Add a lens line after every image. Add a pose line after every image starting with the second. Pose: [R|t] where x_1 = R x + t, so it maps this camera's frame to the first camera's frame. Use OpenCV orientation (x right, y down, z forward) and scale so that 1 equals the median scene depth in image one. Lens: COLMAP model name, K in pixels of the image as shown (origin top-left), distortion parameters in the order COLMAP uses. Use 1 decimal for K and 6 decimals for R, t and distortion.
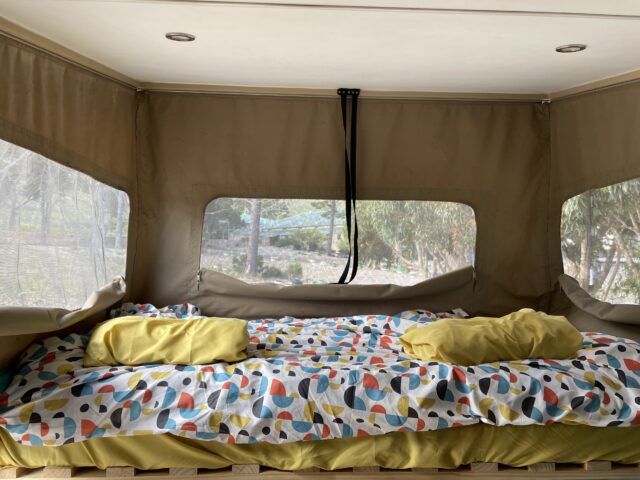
lens RADIAL K [[490.6, 0, 320.0], [0, 490.6, 240.0], [0, 0, 1]] dist [0.096756, -0.137168]
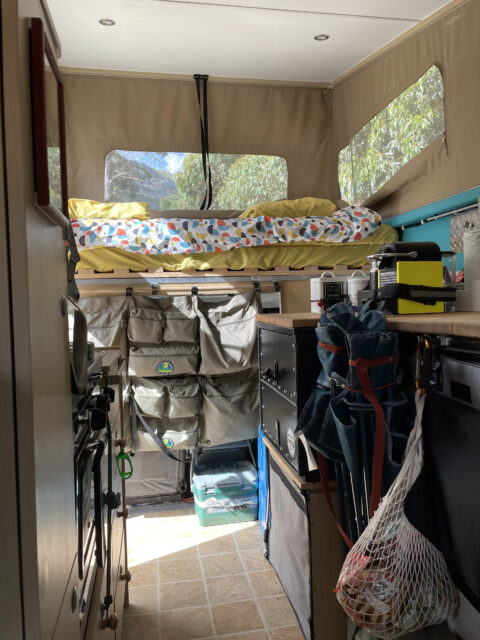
lens RADIAL K [[490.6, 0, 240.0], [0, 490.6, 320.0], [0, 0, 1]] dist [0.096756, -0.137168]
pose [[0.990172, -0.042691, 0.133177, -0.090021], [0.033760, 0.997072, 0.068618, 0.530261], [-0.135717, -0.063448, 0.988714, -0.868018]]
